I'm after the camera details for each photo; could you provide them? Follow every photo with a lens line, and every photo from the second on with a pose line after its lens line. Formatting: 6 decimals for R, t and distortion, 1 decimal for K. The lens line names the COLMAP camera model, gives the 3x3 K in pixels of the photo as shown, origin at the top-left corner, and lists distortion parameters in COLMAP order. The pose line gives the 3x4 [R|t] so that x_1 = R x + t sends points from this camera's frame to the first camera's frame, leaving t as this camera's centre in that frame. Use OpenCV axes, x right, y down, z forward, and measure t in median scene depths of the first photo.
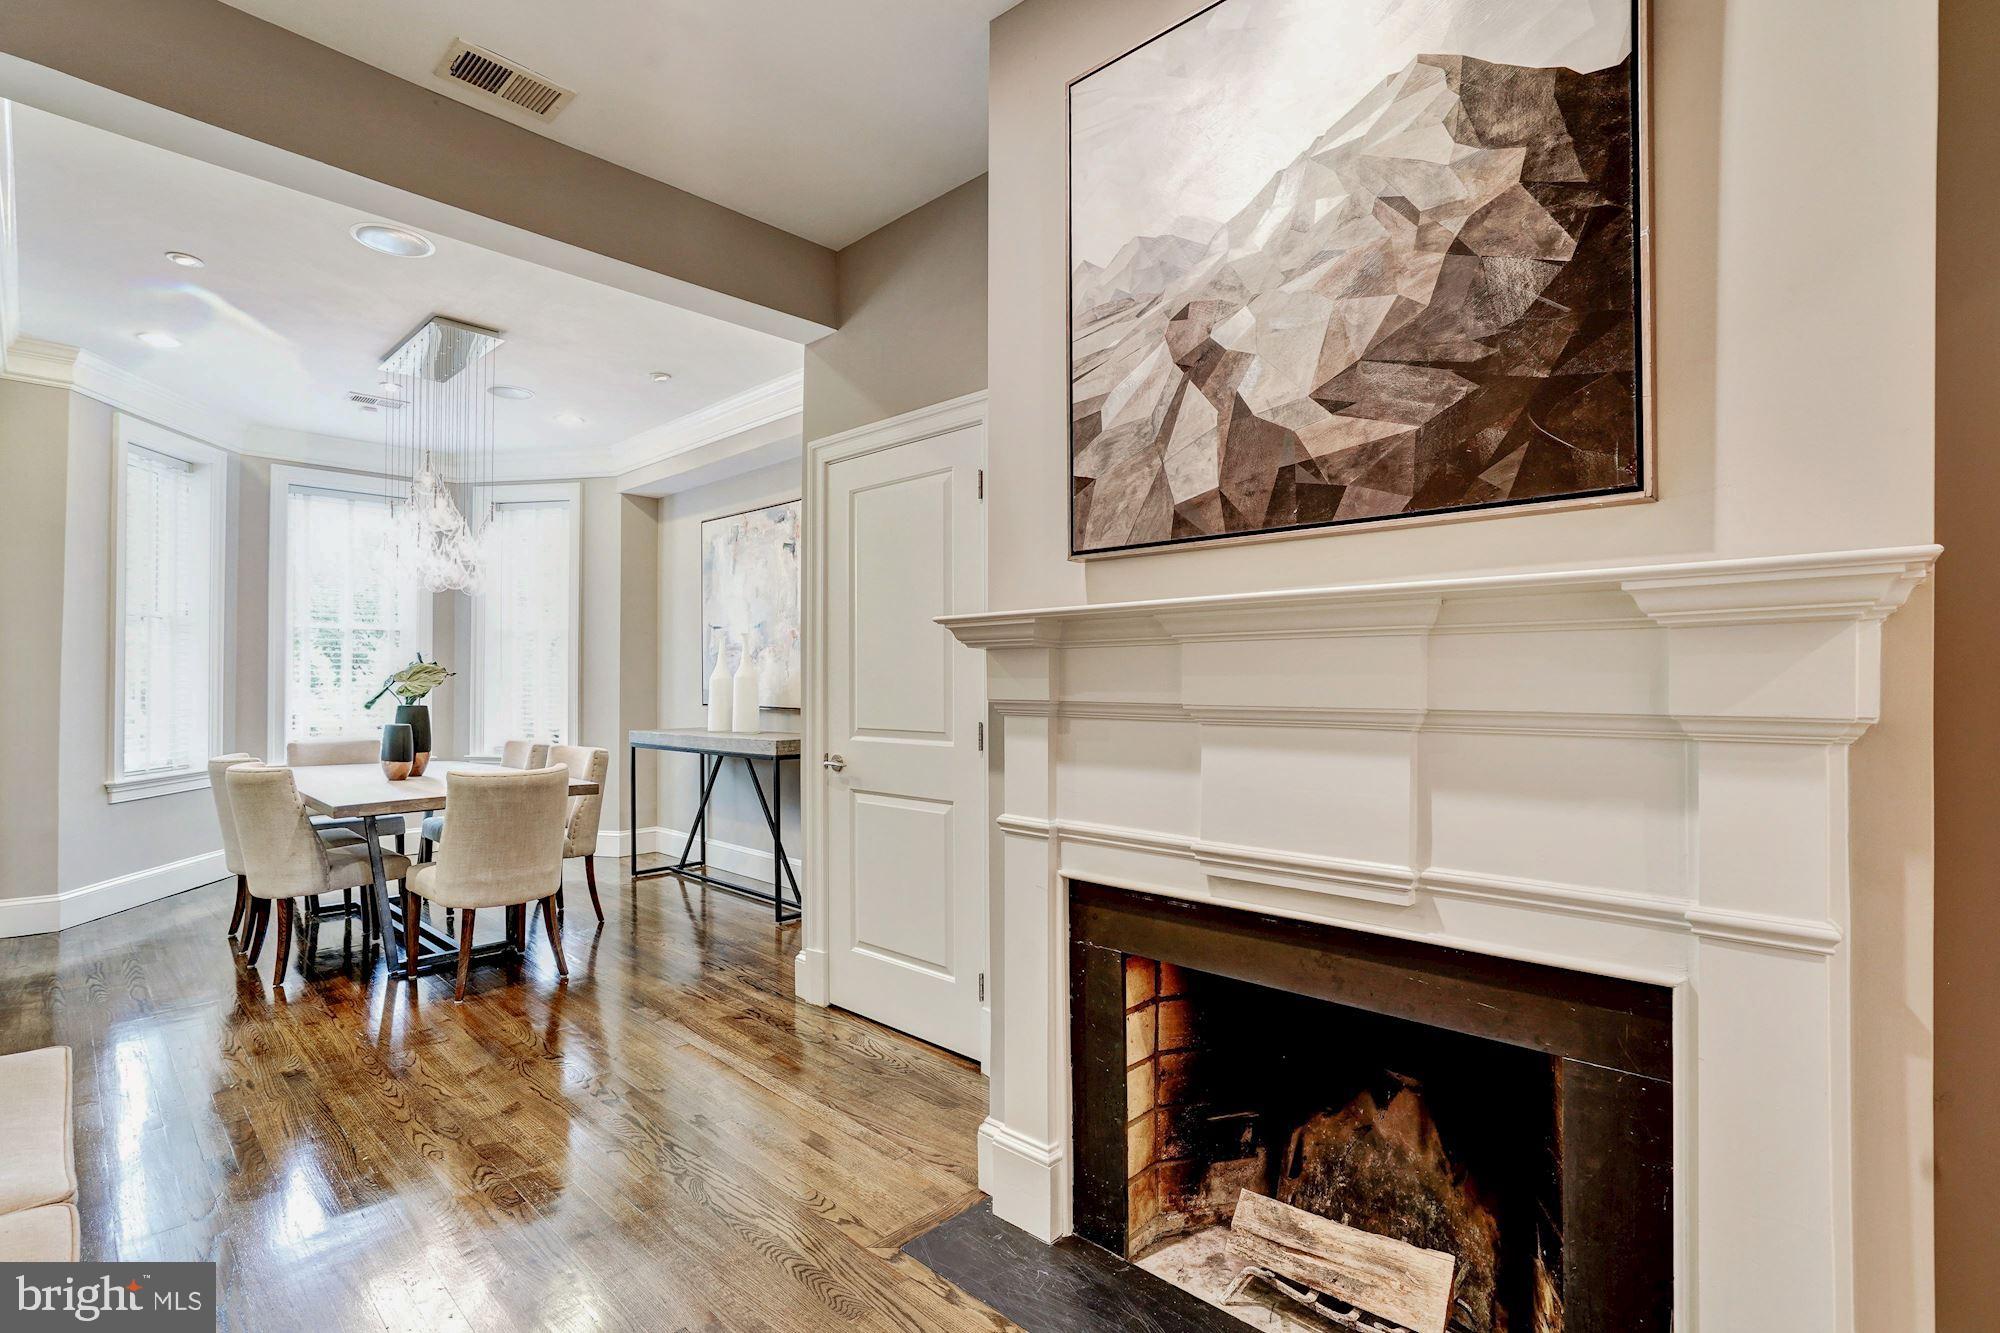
lens RADIAL K [[921.5, 0, 1008.8], [0, 921.5, 670.7], [0, 0, 1]] dist [-0.035274, 0.010895]
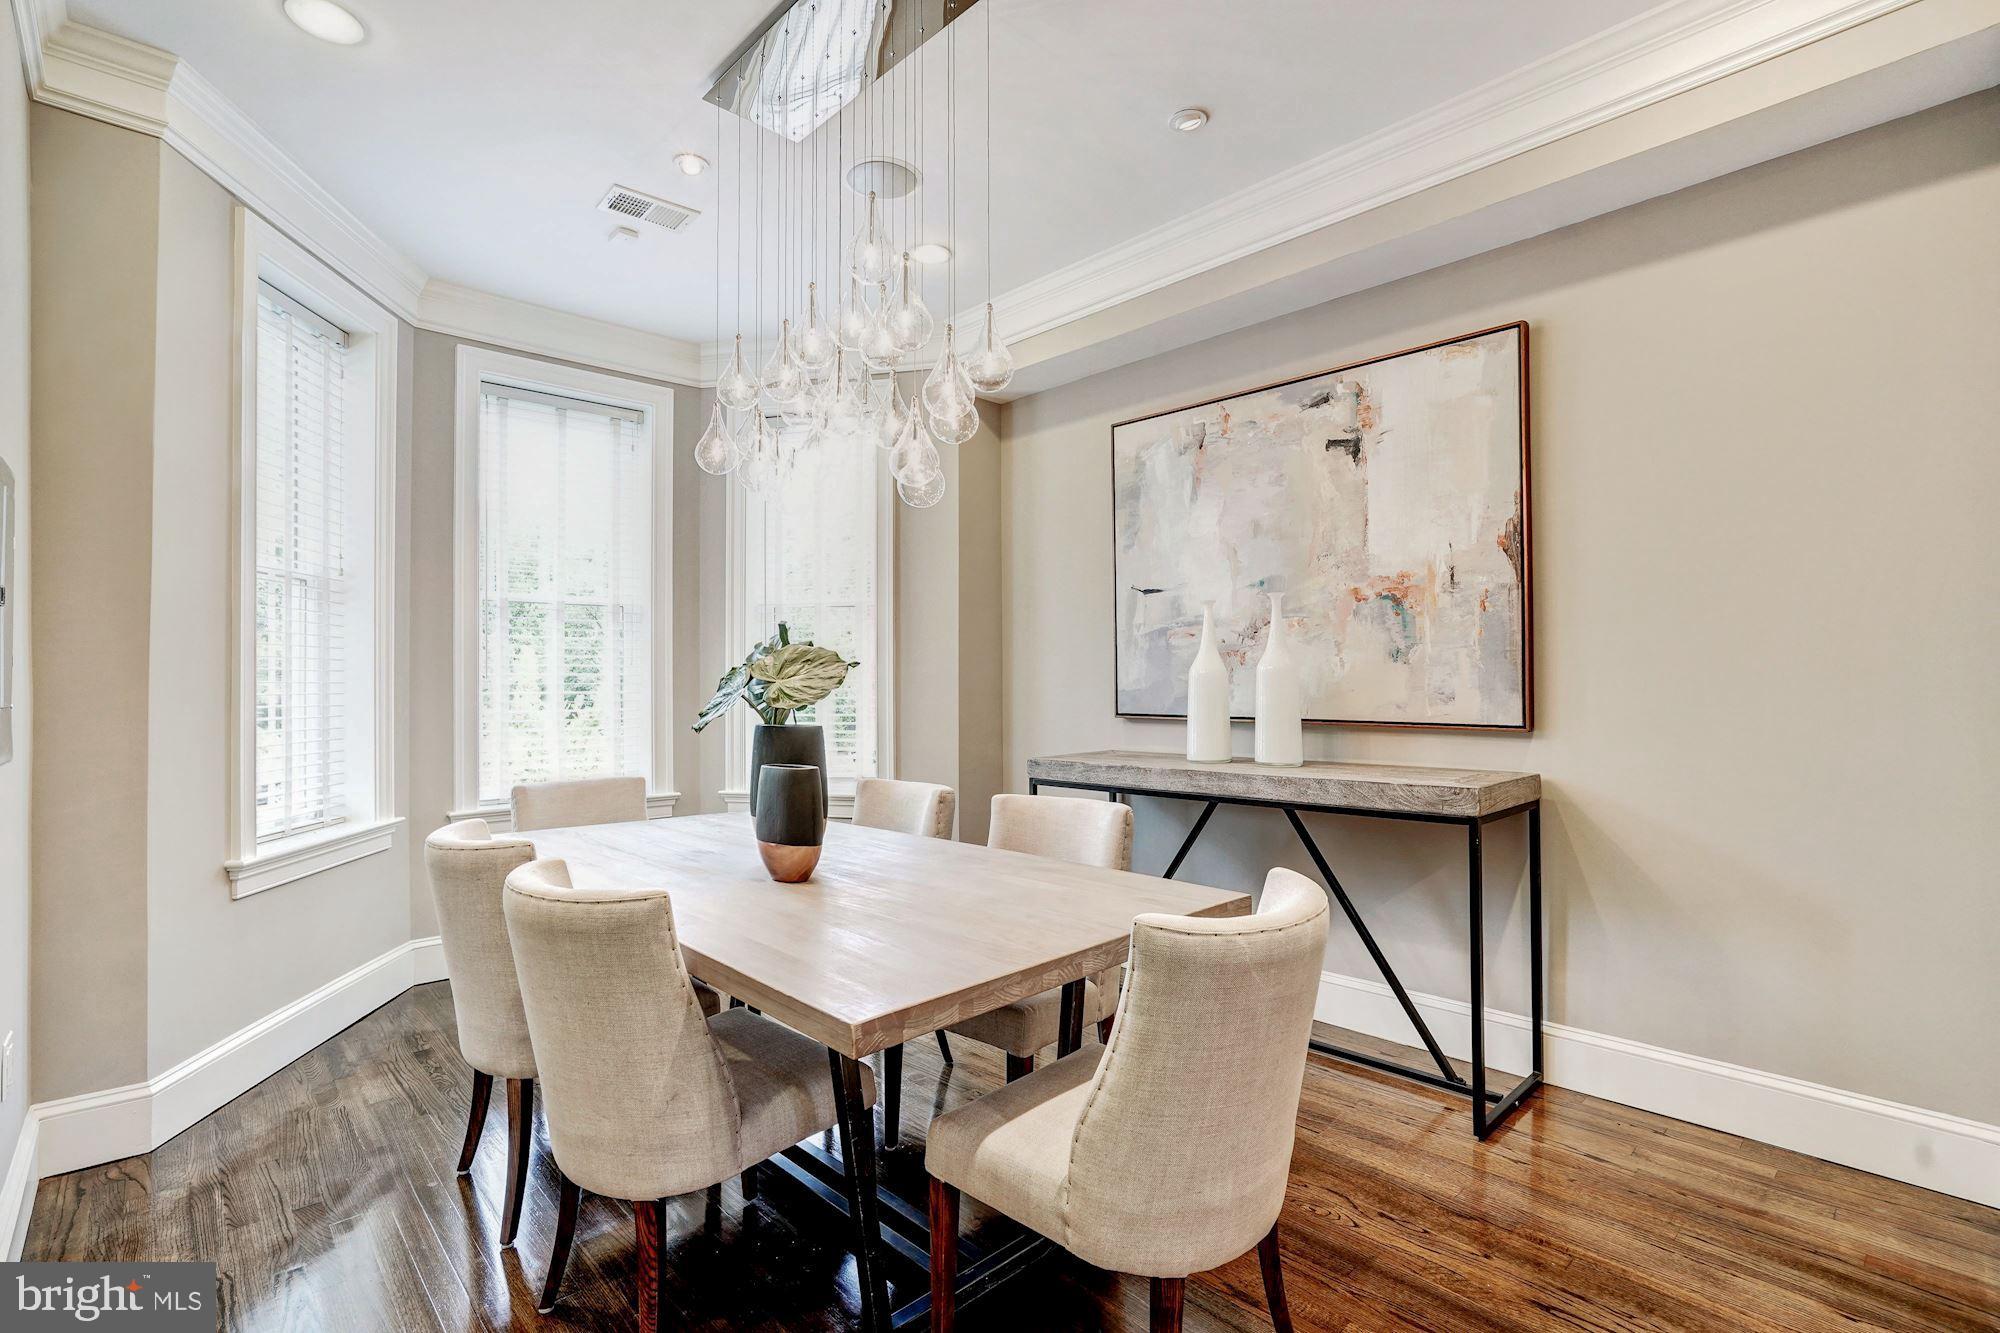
lens RADIAL K [[921.5, 0, 997.1], [0, 921.5, 670.0], [0, 0, 1]] dist [-0.035274, 0.010895]
pose [[0.997760, -0.005289, -0.066691, -0.425825], [0.005426, 0.999984, 0.001865, 0.005522], [0.066680, -0.002223, 0.997772, 0.411640]]
